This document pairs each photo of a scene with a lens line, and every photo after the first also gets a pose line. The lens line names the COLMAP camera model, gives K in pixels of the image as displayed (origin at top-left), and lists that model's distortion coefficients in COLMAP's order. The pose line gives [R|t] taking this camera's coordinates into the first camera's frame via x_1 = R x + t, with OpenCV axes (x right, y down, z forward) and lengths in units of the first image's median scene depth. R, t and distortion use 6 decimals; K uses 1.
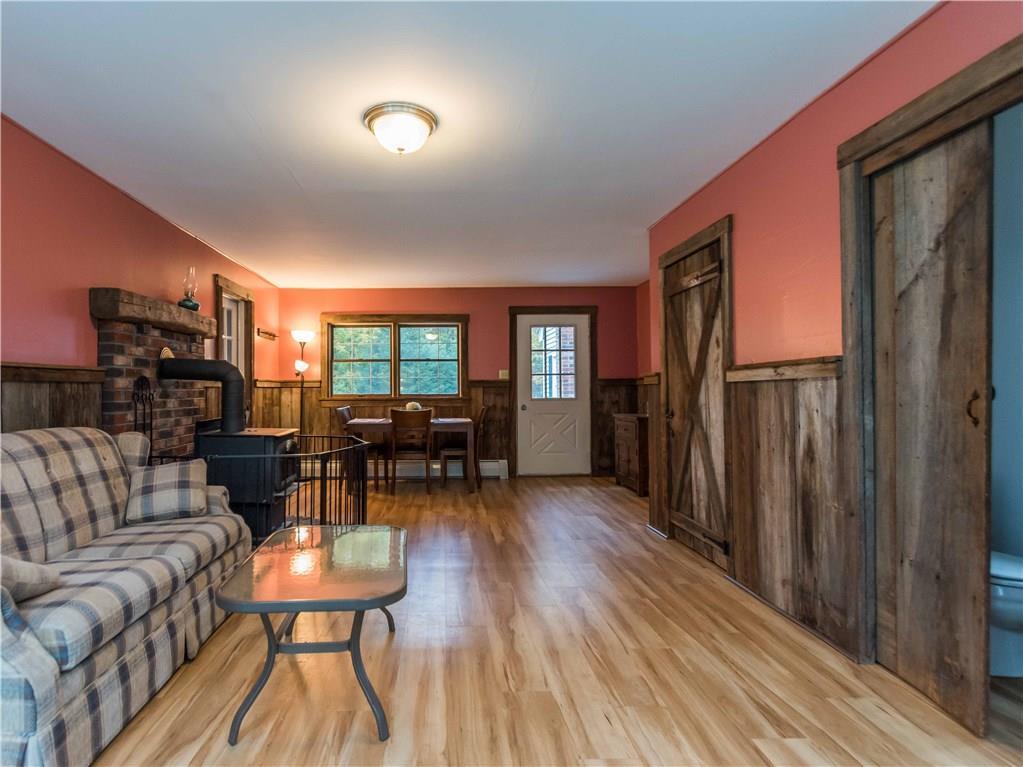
lens RADIAL K [[557.4, 0, 511.0], [0, 557.4, 383.6], [0, 0, 1]] dist [-0.001594, -0.000206]
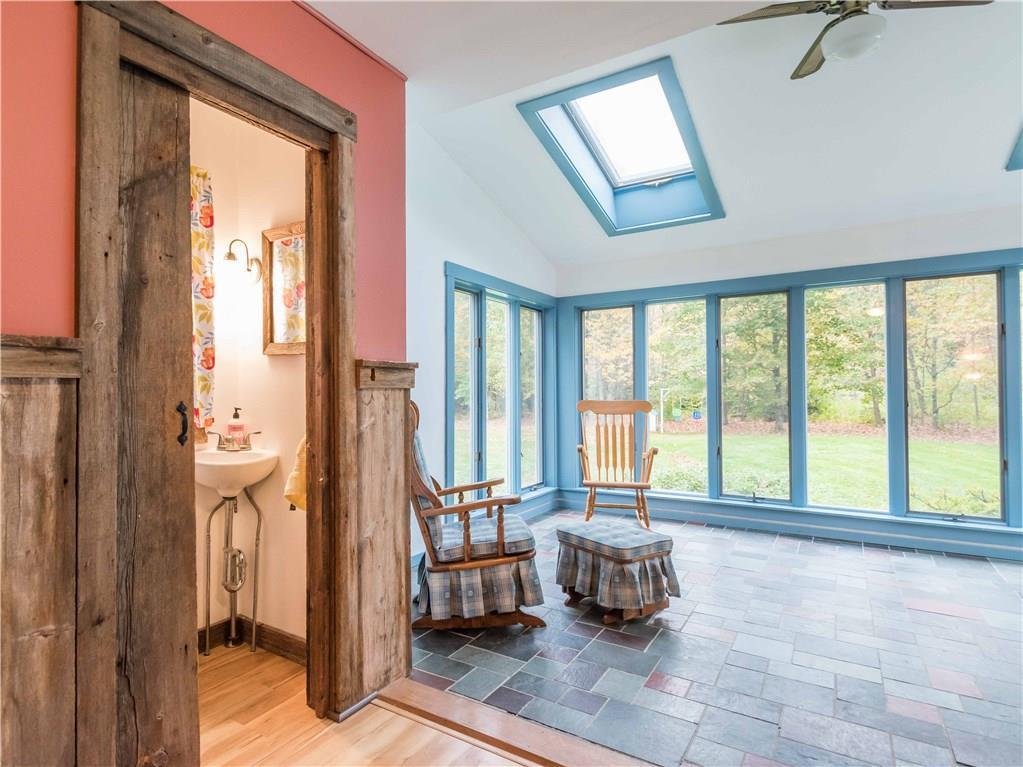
lens RADIAL K [[557.4, 0, 511.2], [0, 557.4, 387.0], [0, 0, 1]] dist [-0.001594, -0.000206]
pose [[-0.783938, 0.019917, 0.620520, -0.073465], [0.003132, 0.999599, -0.028128, 0.011890], [-0.620832, -0.020108, -0.783686, 1.143180]]
